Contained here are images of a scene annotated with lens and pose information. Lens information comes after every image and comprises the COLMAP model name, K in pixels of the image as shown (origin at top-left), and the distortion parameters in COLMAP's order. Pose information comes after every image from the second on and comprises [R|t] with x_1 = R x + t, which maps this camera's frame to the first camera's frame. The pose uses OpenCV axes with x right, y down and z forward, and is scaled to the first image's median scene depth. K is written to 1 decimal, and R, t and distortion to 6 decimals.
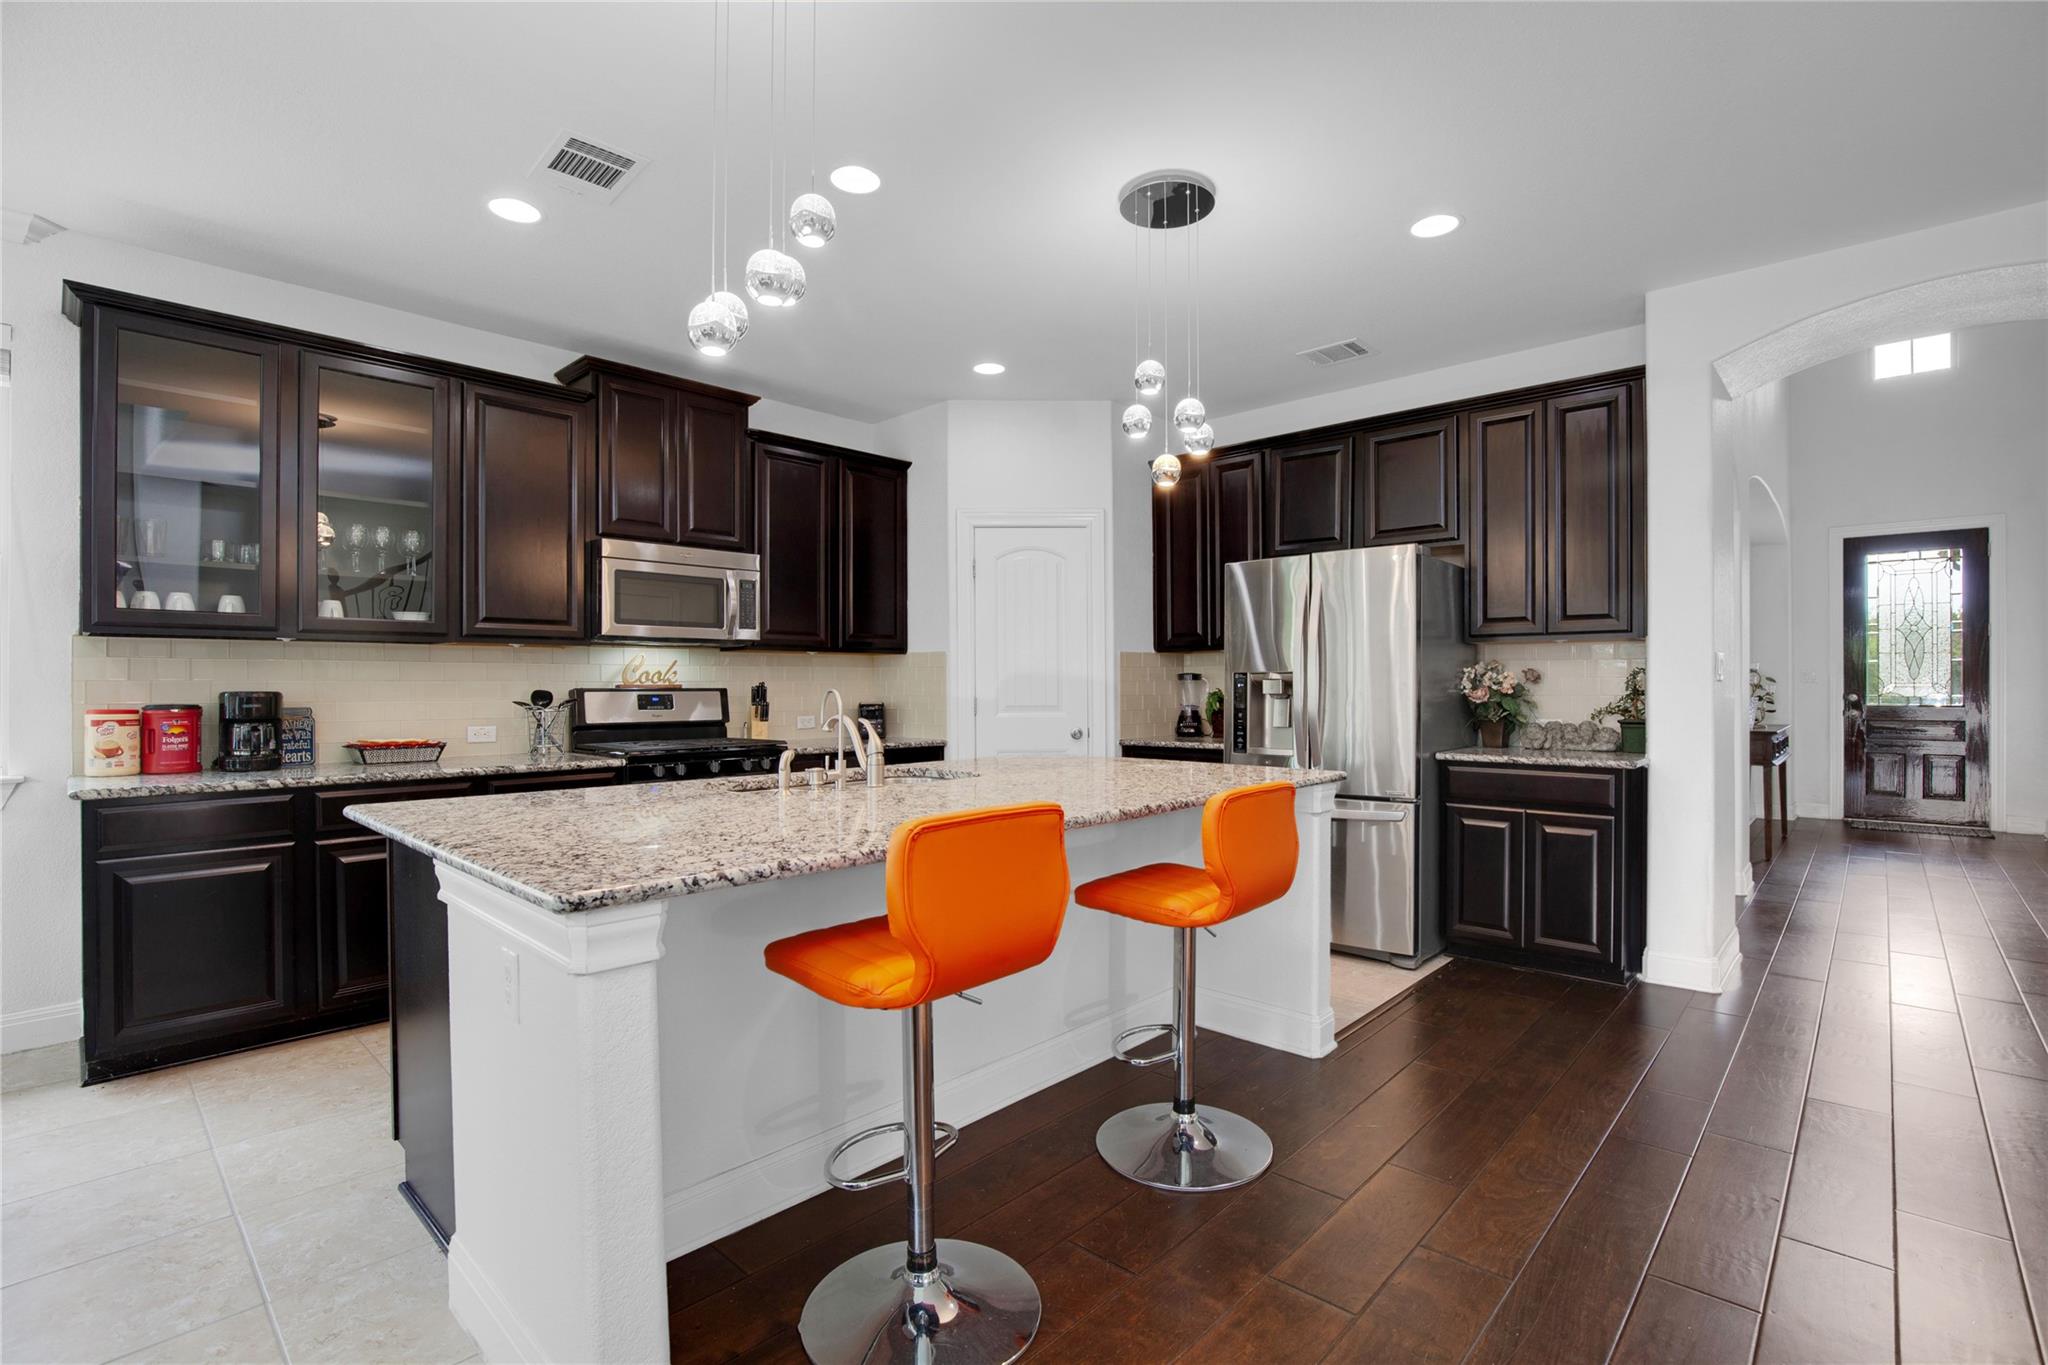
lens RADIAL K [[917.3, 0, 1025.9], [0, 917.3, 687.8], [0, 0, 1]] dist [-0.027679, 0.002715]
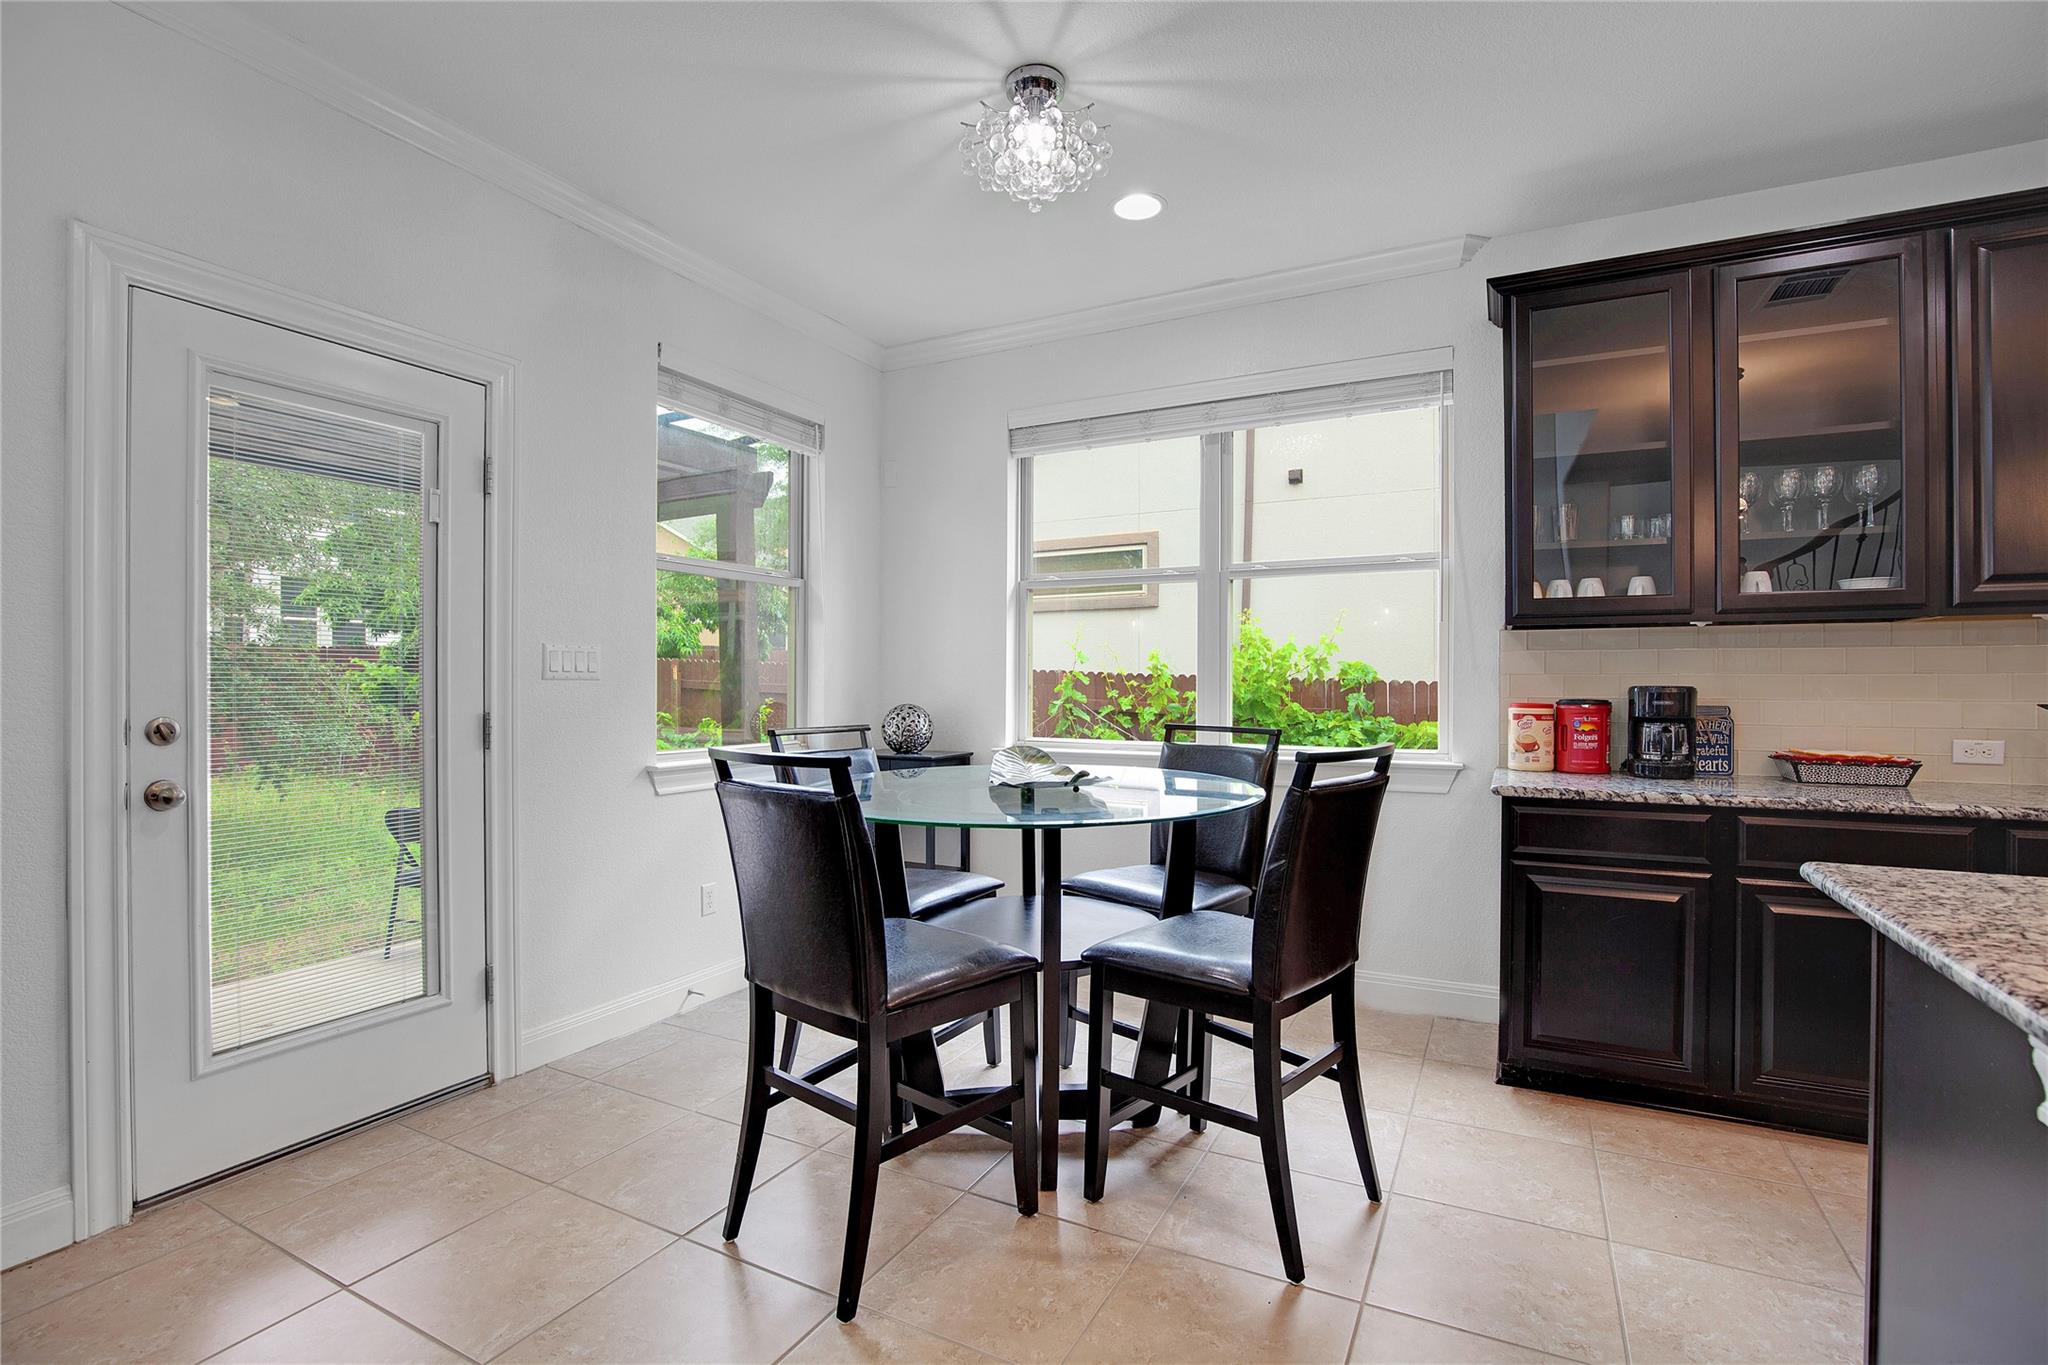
lens RADIAL K [[917.3, 0, 1037.8], [0, 917.3, 686.2], [0, 0, 1]] dist [-0.027679, 0.002715]
pose [[0.261580, 0.011046, -0.965119, -0.184821], [-0.000372, 0.999936, 0.011344, -0.005625], [0.965182, -0.002609, 0.261567, 0.200553]]
